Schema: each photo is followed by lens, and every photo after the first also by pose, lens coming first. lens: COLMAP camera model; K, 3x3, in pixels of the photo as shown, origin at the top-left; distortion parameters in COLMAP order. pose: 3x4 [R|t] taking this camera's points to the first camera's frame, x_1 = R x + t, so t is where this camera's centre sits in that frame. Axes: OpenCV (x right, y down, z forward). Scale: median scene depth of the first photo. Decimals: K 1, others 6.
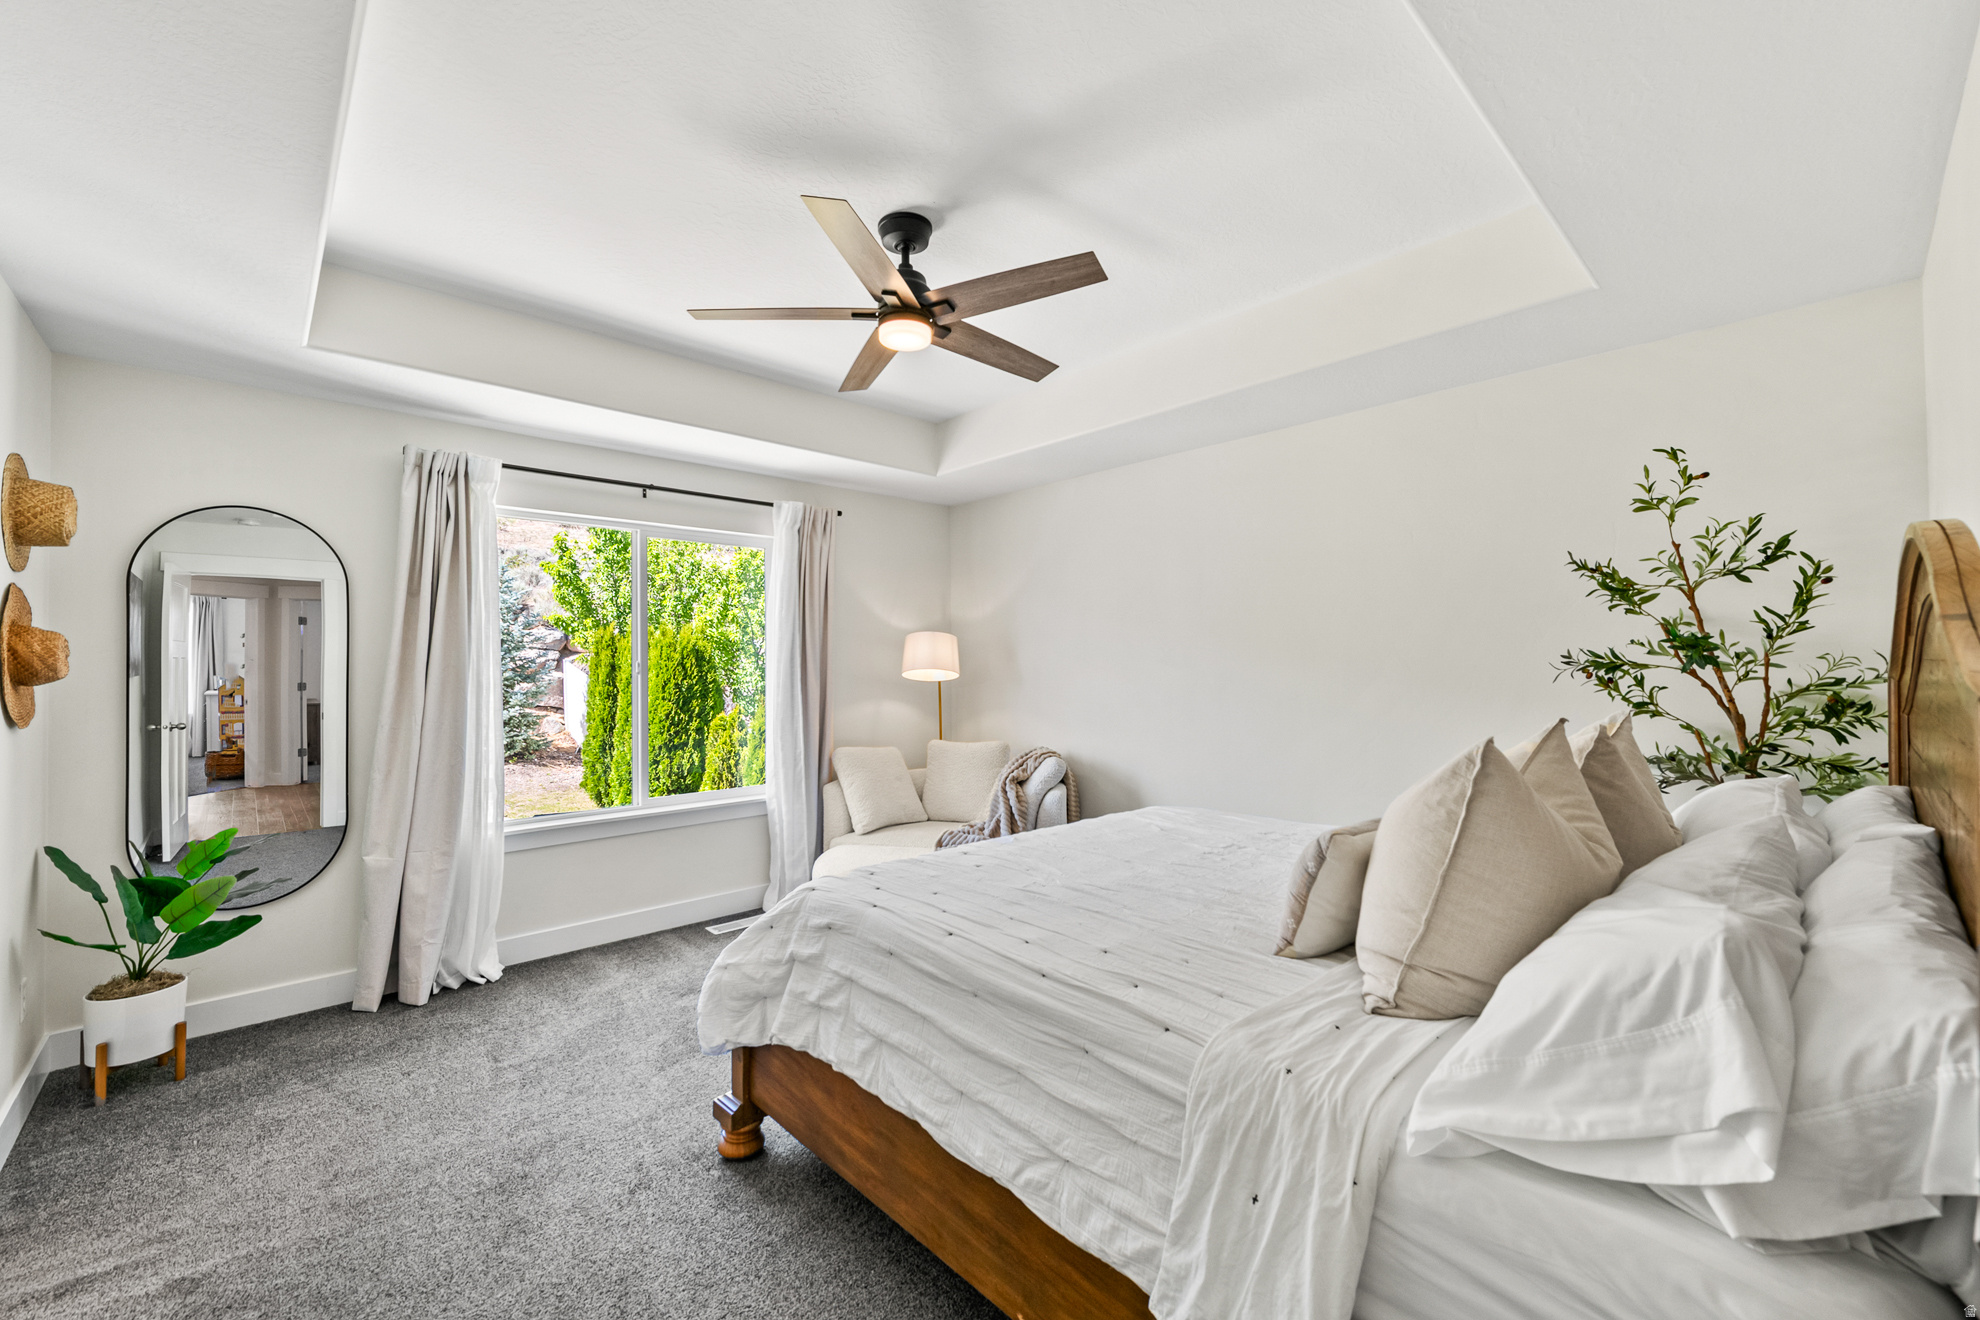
lens RADIAL K [[788.5, 0, 989.5], [0, 788.5, 652.1], [0, 0, 1]] dist [0.001868, 0.000058]
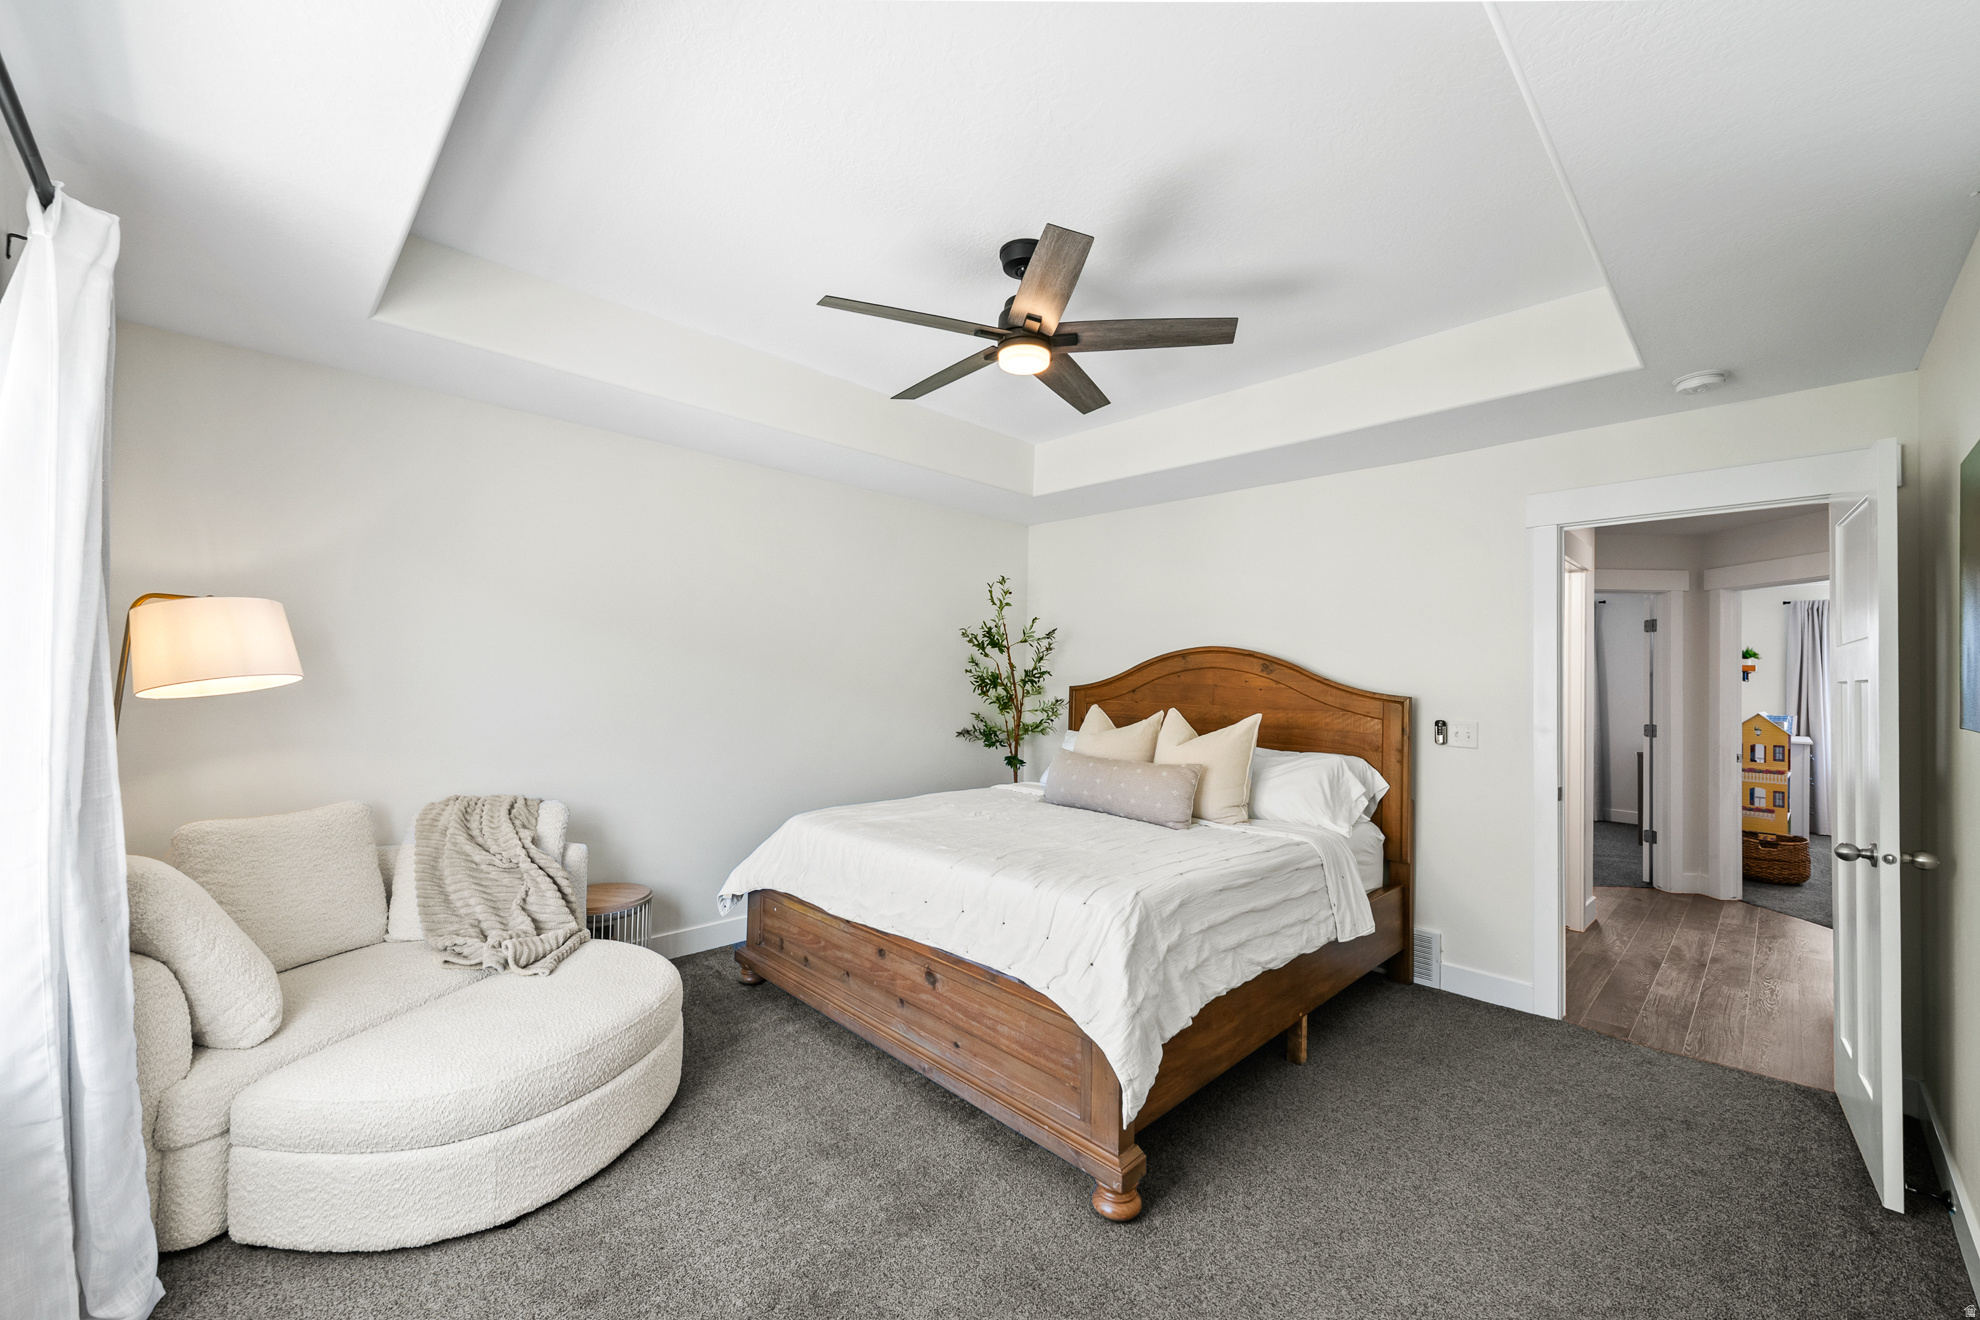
lens RADIAL K [[788.5, 0, 989.5], [0, 788.5, 652.1], [0, 0, 1]] dist [0.001868, 0.000058]
pose [[-0.033129, 0.042644, 0.998541, -1.000035], [-0.037276, 0.998341, -0.043873, 0.022220], [-0.998756, -0.038675, -0.031485, 0.959164]]
